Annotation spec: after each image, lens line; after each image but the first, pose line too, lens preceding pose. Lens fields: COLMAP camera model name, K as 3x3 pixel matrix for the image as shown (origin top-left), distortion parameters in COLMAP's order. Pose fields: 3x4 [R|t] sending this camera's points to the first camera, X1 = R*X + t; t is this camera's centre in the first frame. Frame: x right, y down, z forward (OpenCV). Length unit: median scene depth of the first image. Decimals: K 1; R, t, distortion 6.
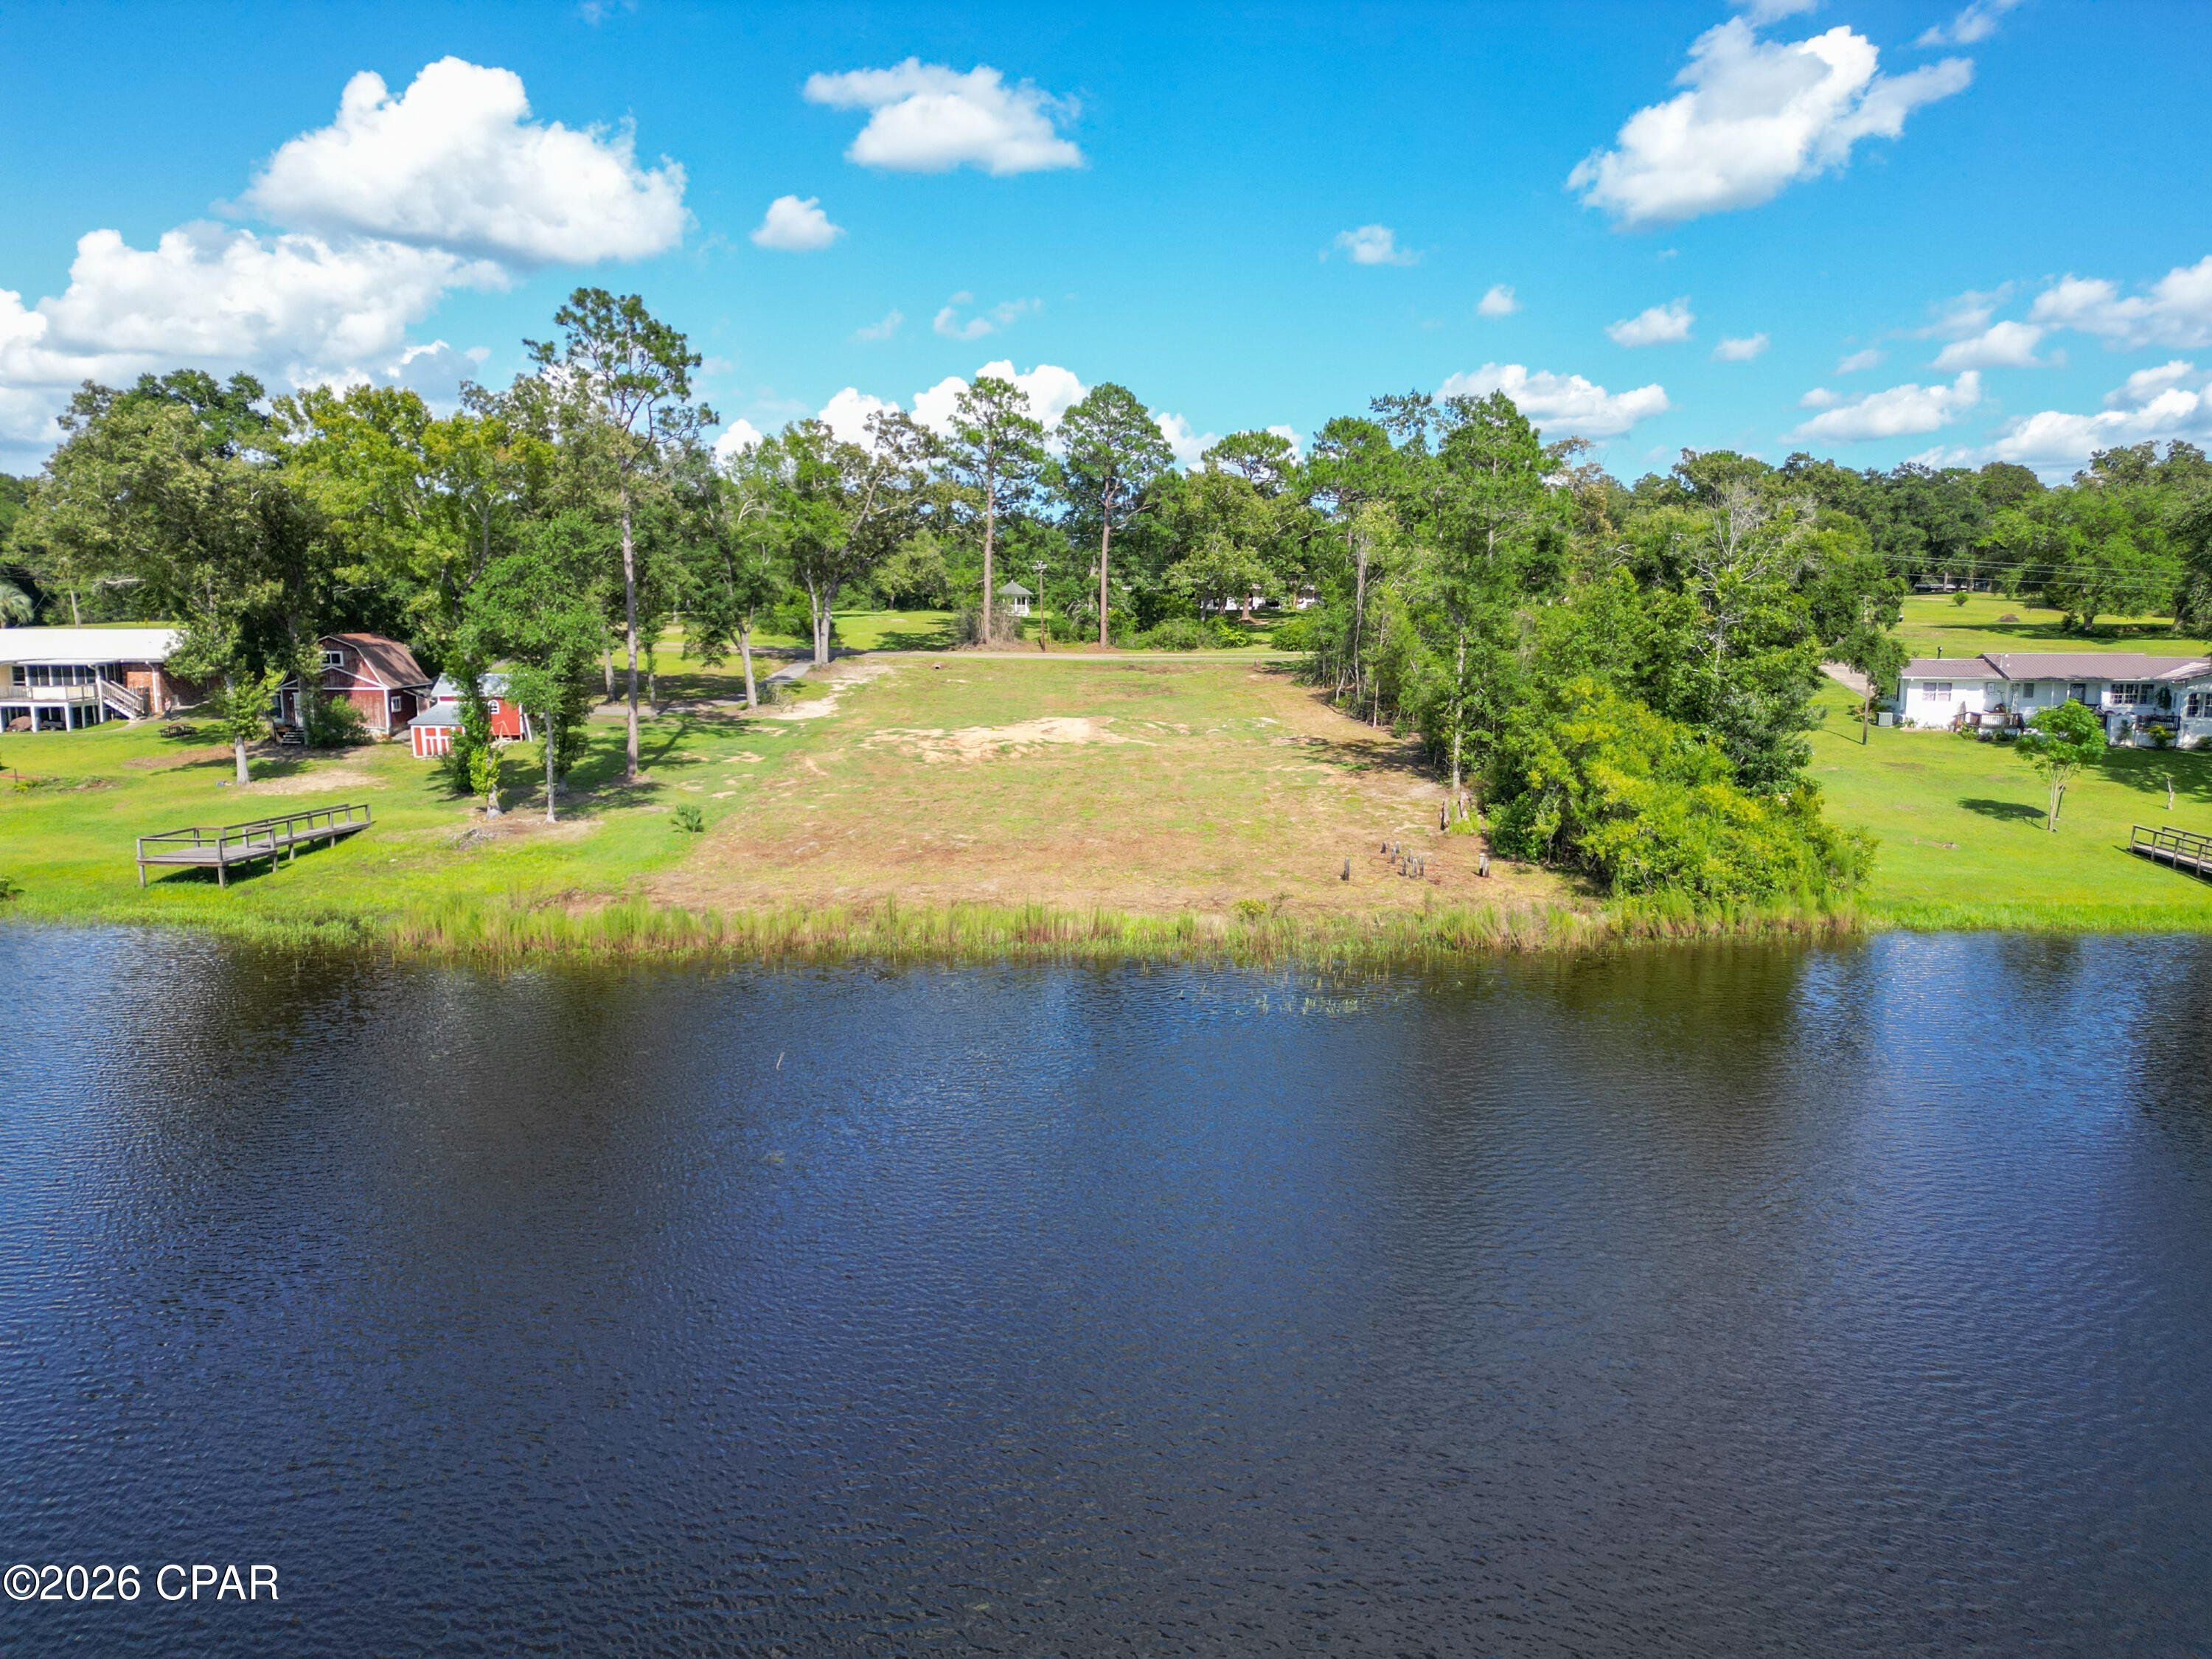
lens RADIAL K [[1543.9, 0, 1106.0], [0, 1543.9, 829.5], [0, 0, 1]] dist [0.045810, 0.000859]
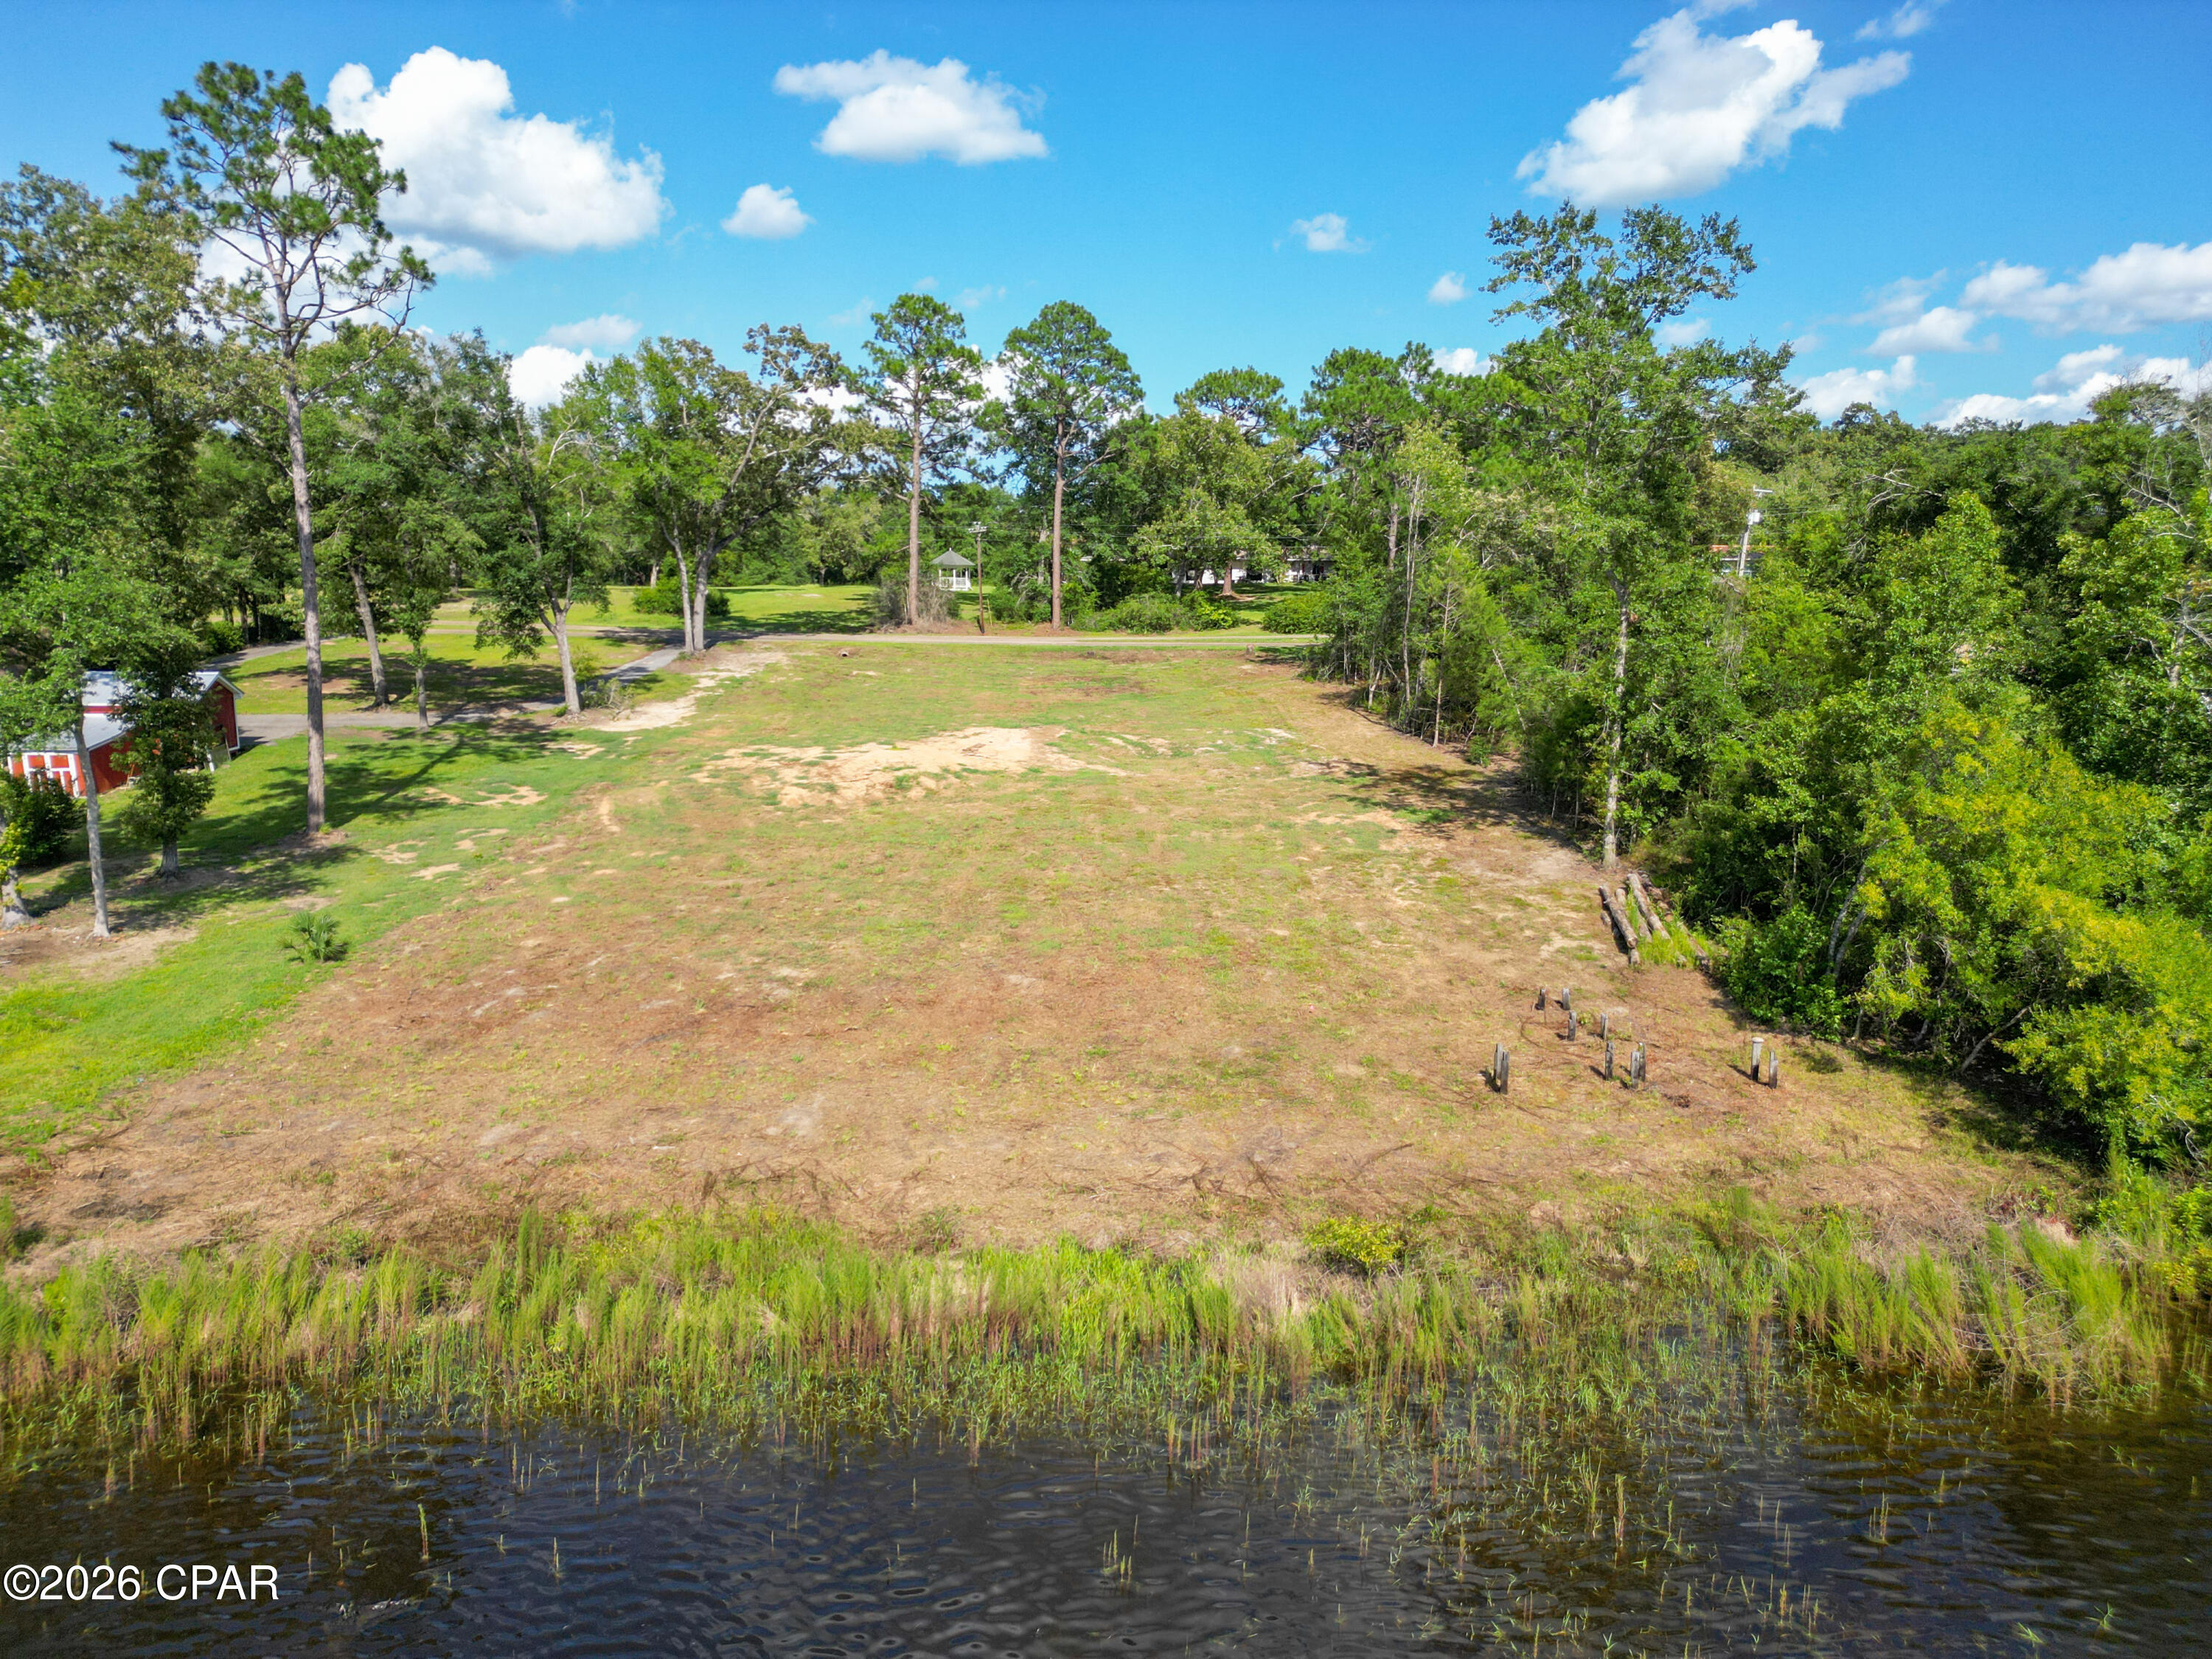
lens RADIAL K [[1508.2, 0, 1061.2], [0, 1508.2, 781.3], [0, 0, 1]] dist [0.046110, -0.001506]
pose [[0.999990, 0.000202, -0.004500, 0.004765], [-0.000261, 0.999915, -0.013040, -0.028881], [0.004497, 0.013041, 0.999905, 0.219532]]
